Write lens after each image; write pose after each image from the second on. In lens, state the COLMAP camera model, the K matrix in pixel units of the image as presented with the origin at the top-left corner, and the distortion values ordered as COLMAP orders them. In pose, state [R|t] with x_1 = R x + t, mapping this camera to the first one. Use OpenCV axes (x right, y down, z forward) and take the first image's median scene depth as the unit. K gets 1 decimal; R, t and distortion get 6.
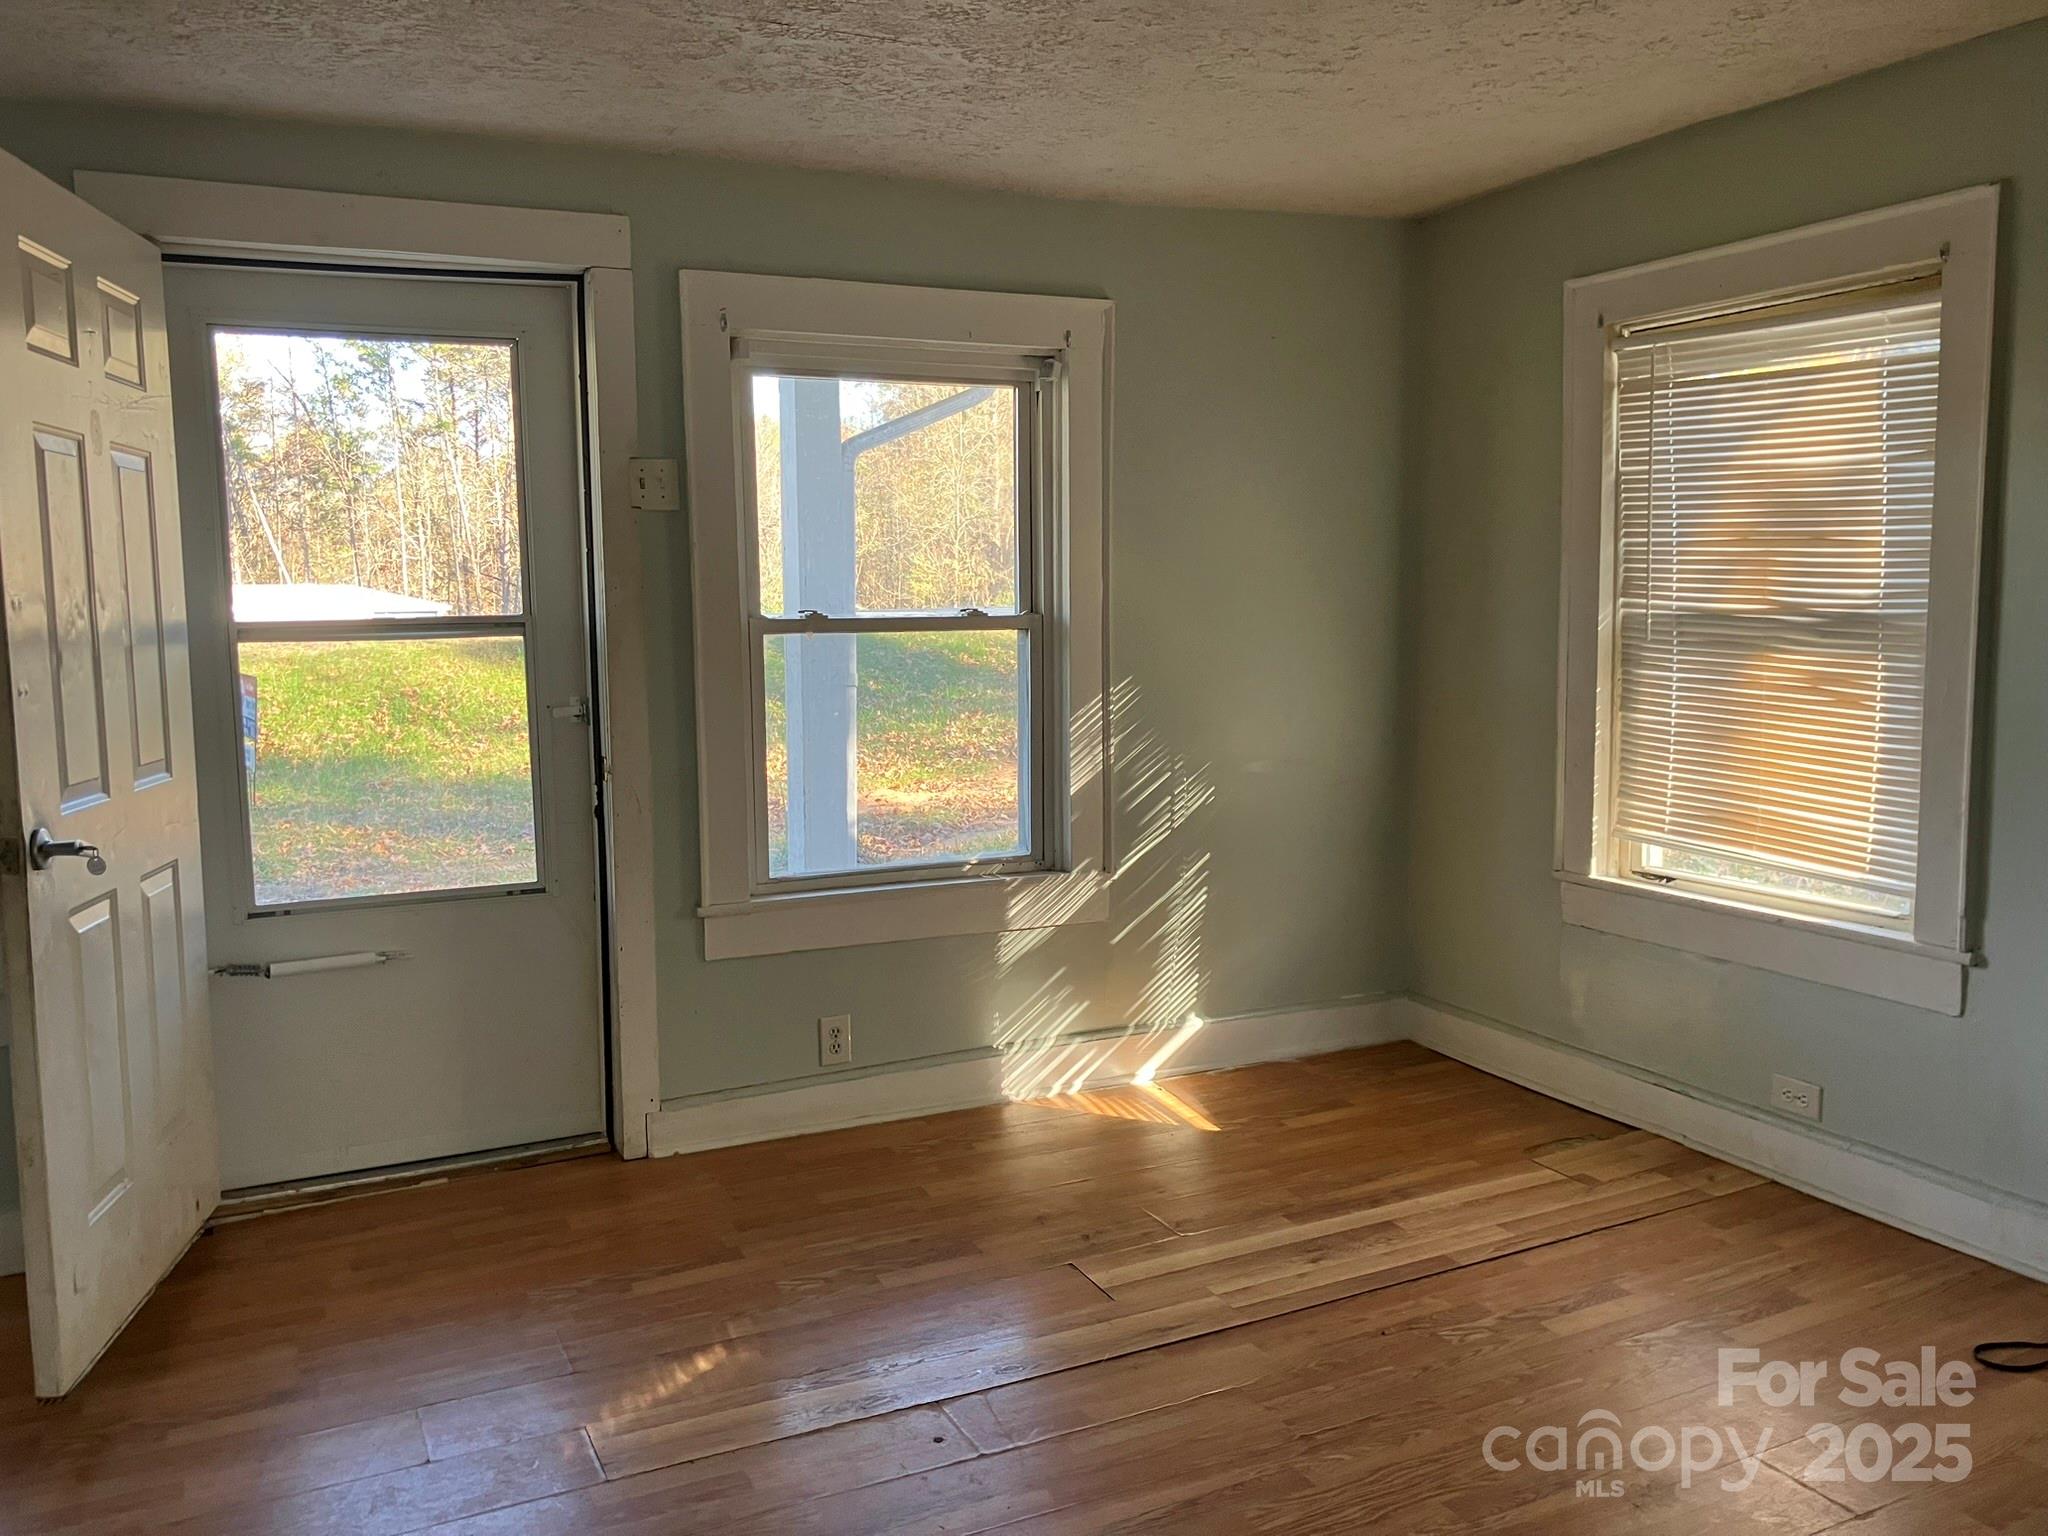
lens RADIAL K [[1658.7, 0, 1024.0], [0, 1658.7, 768.0], [0, 0, 1]] dist [-0.002011, -0.005674]
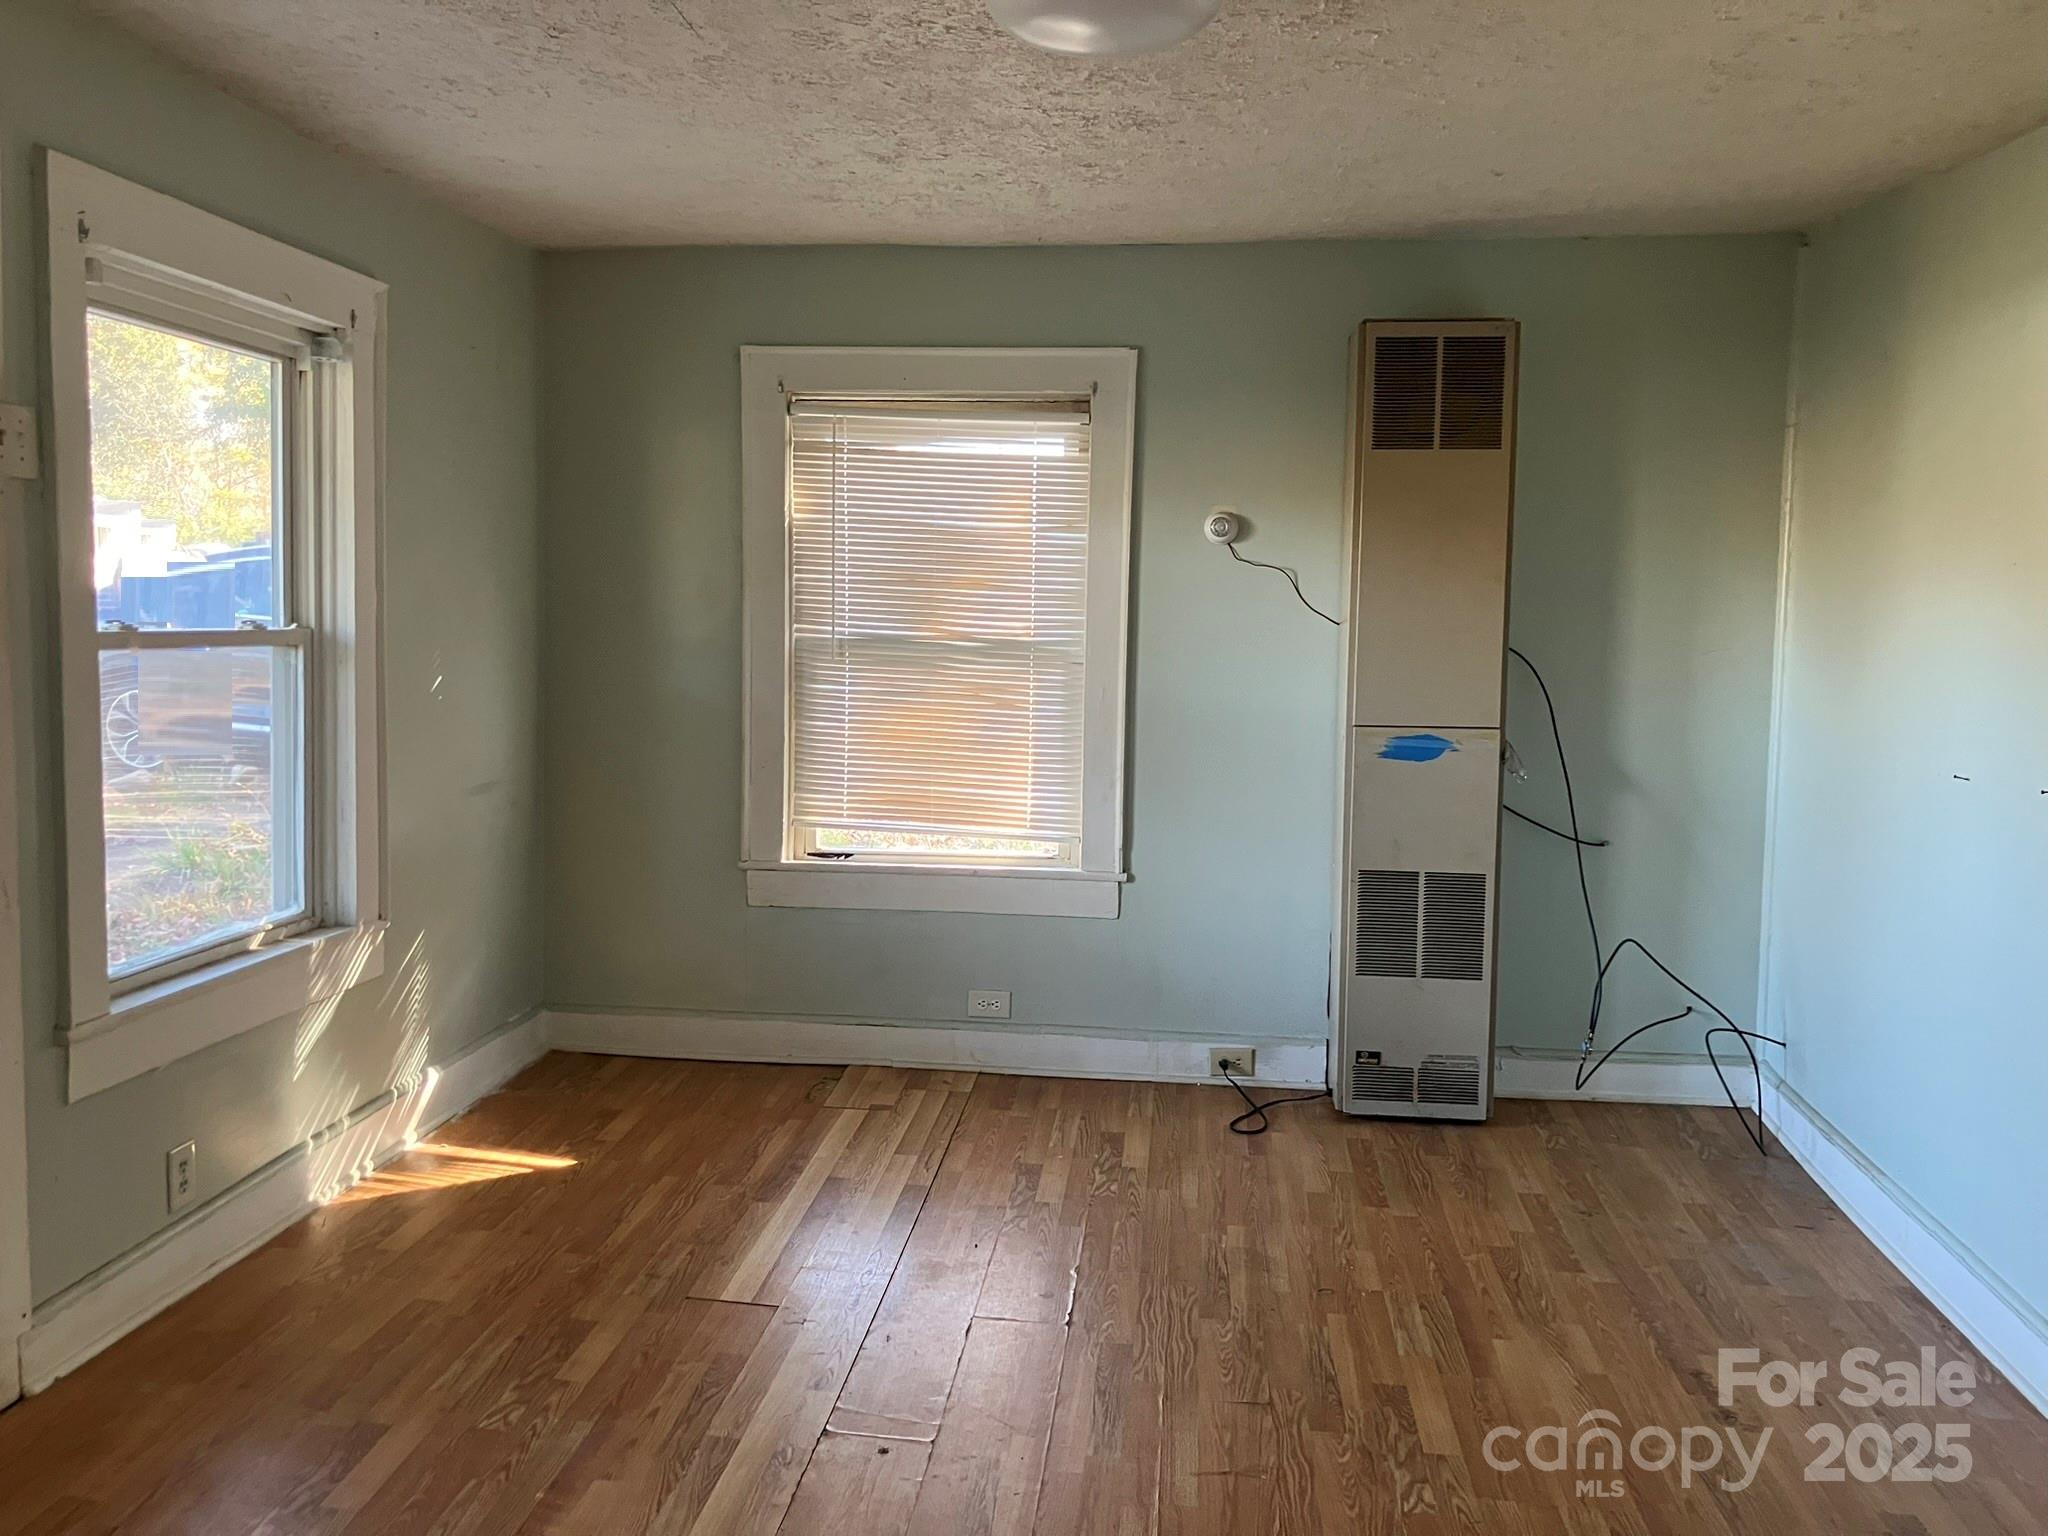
lens RADIAL K [[1640.1, 0, 1022.4], [0, 1640.1, 749.4], [0, 0, 1]] dist [0.124954, -0.176752]
pose [[0.531441, -0.048141, 0.845726, -0.570224], [0.066625, 0.997666, 0.014923, -0.020468], [-0.844471, 0.048416, 0.533408, 0.247023]]
